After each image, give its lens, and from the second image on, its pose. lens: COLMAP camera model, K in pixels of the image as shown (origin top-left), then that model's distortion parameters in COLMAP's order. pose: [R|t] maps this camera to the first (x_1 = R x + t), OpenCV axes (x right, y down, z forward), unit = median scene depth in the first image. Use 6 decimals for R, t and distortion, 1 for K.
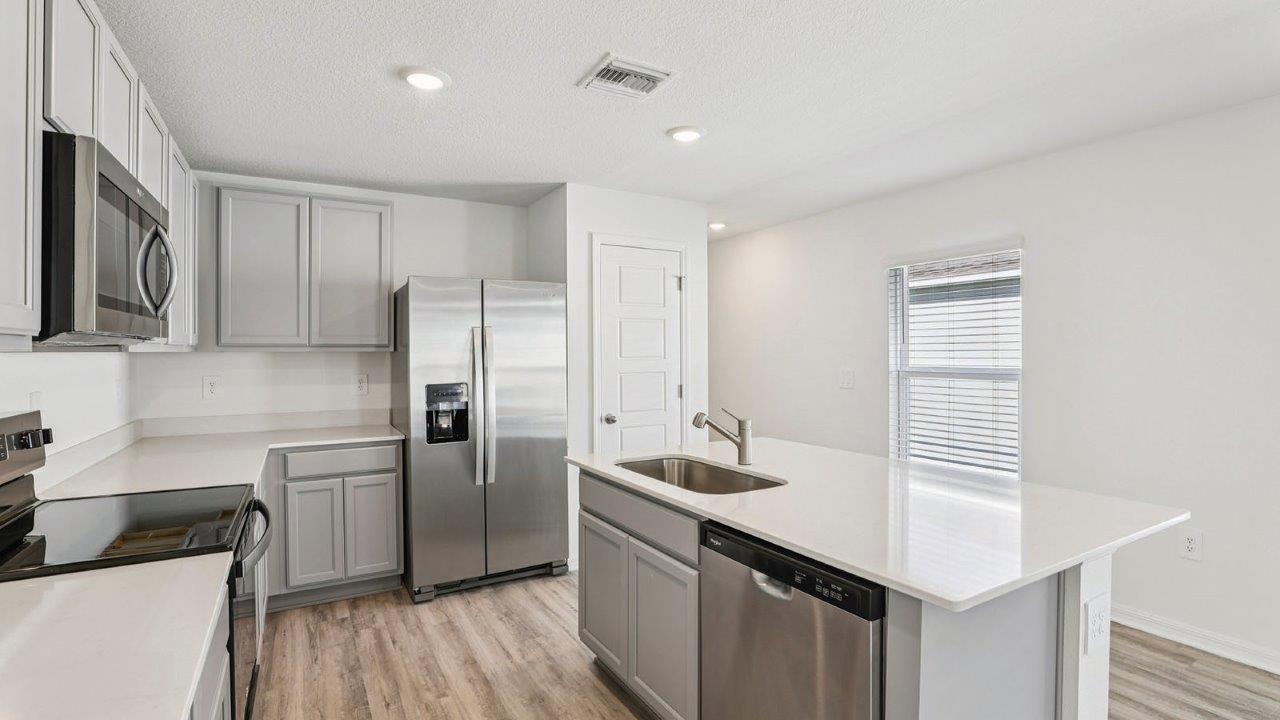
lens RADIAL K [[593.4, 0, 640.4], [0, 593.4, 353.2], [0, 0, 1]] dist [-0.031500, 0.000365]
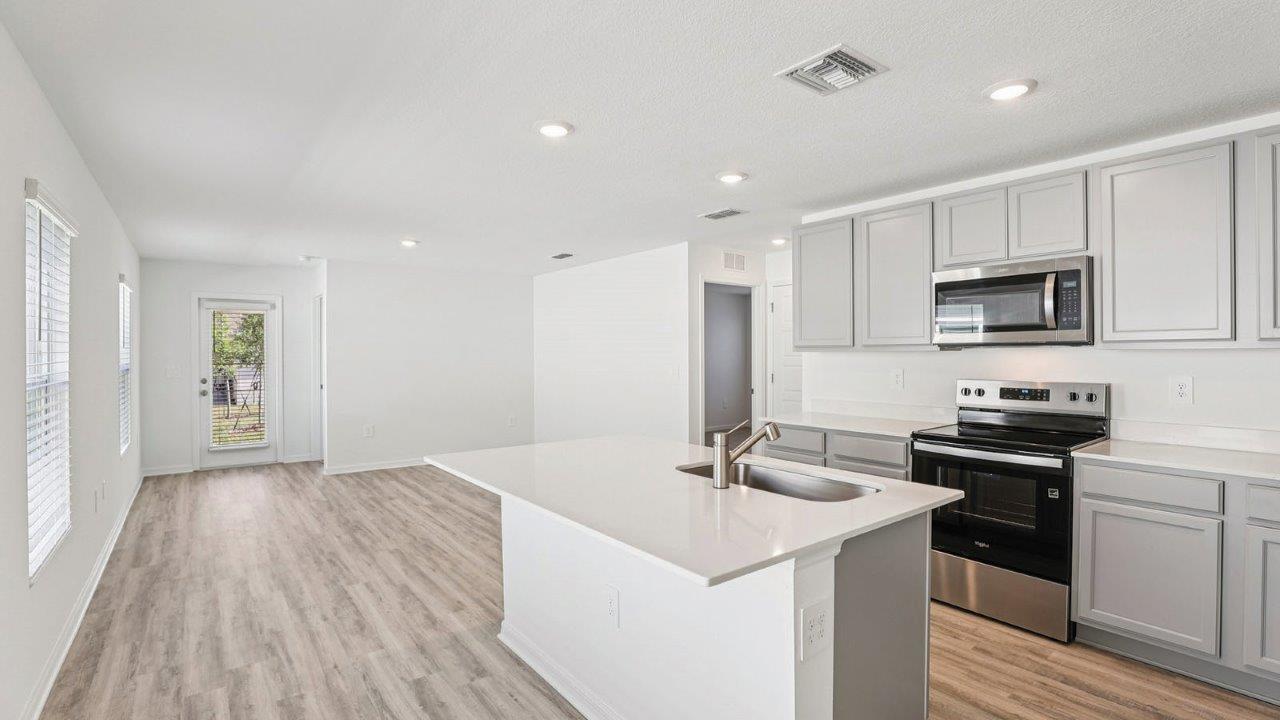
lens RADIAL K [[583.1, 0, 640.2], [0, 583.1, 354.4], [0, 0, 1]] dist [-0.033814, 0.000998]
pose [[-0.991034, 0.007767, -0.133387, 0.298137], [0.007176, 0.999962, 0.004910, -0.001996], [0.133420, 0.003909, -0.991052, 1.352858]]
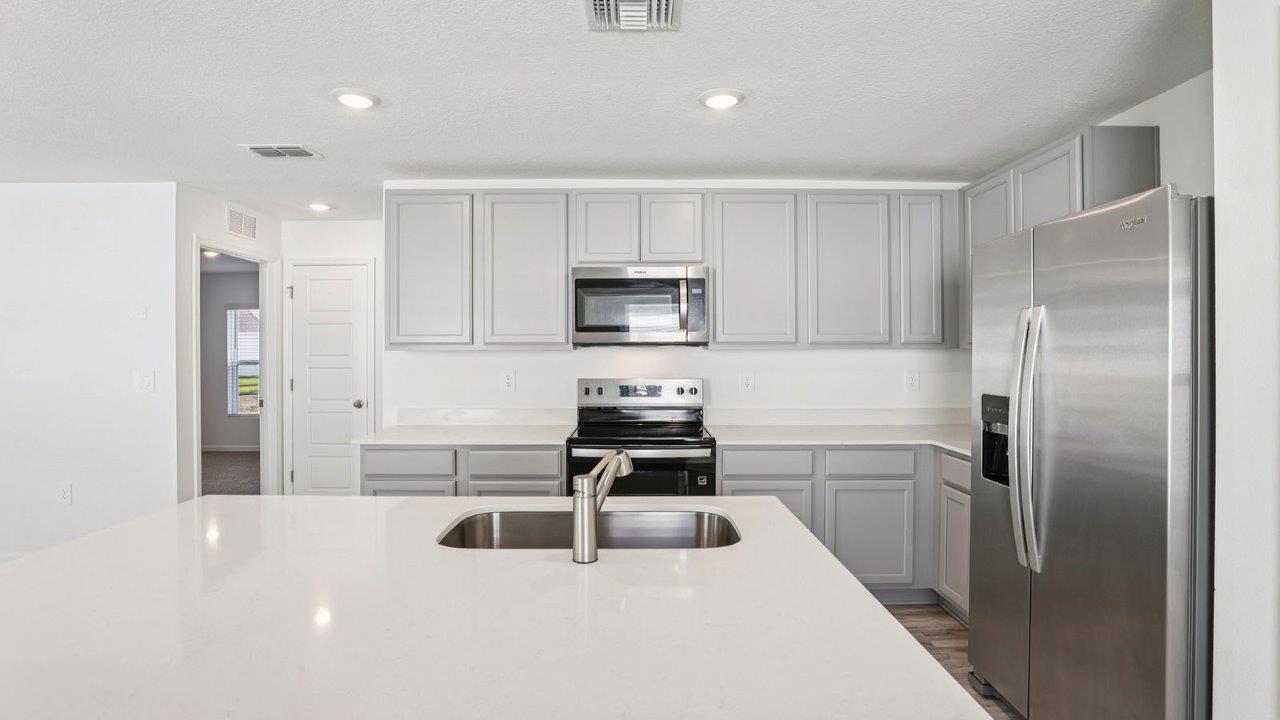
lens RADIAL K [[593.4, 0, 640.4], [0, 593.4, 353.2], [0, 0, 1]] dist [-0.031500, 0.000365]
pose [[-0.501321, 0.006841, -0.865234, 0.457677], [0.000581, 0.999971, 0.007570, -0.001665], [0.865261, 0.003292, -0.501311, 0.997094]]
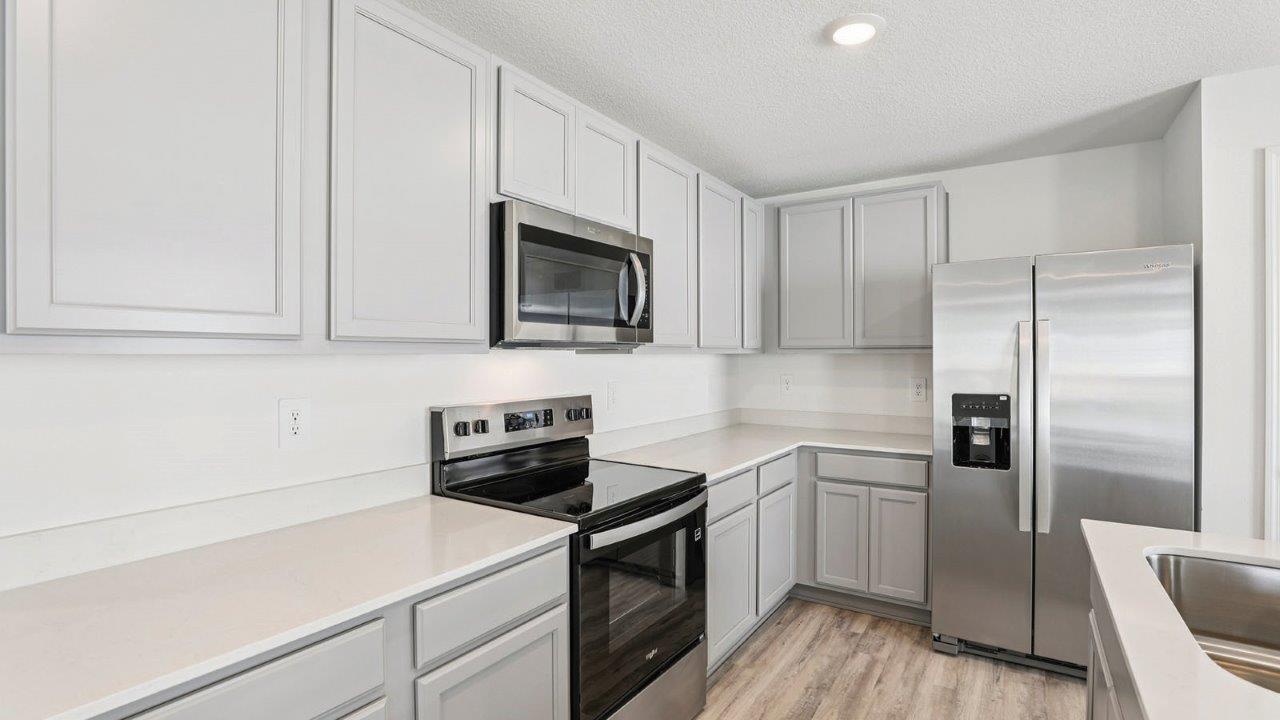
lens RADIAL K [[591.3, 0, 640.0], [0, 591.3, 360.0], [0, 0, 1]] dist [-0.032355, 0.000554]
pose [[0.445071, 0.009470, -0.895445, 0.174836], [-0.002816, 0.999954, 0.009176, 0.000310], [0.895491, -0.001563, 0.445078, 0.246313]]
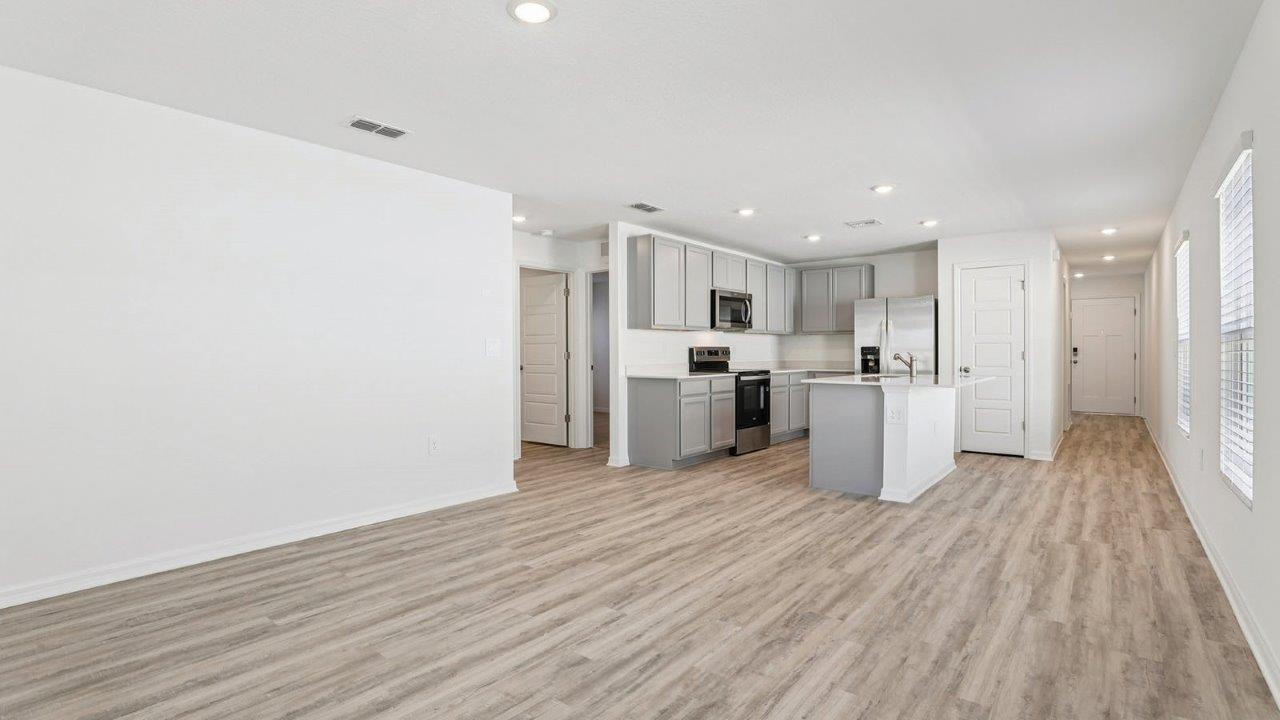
lens RADIAL K [[593.4, 0, 640.4], [0, 593.4, 353.2], [0, 0, 1]] dist [-0.031500, 0.000365]
pose [[0.356651, 0.007493, -0.934208, 1.450272], [-0.003614, 0.999971, 0.006641, 0.064986], [0.934231, 0.001007, 0.356668, -0.595817]]
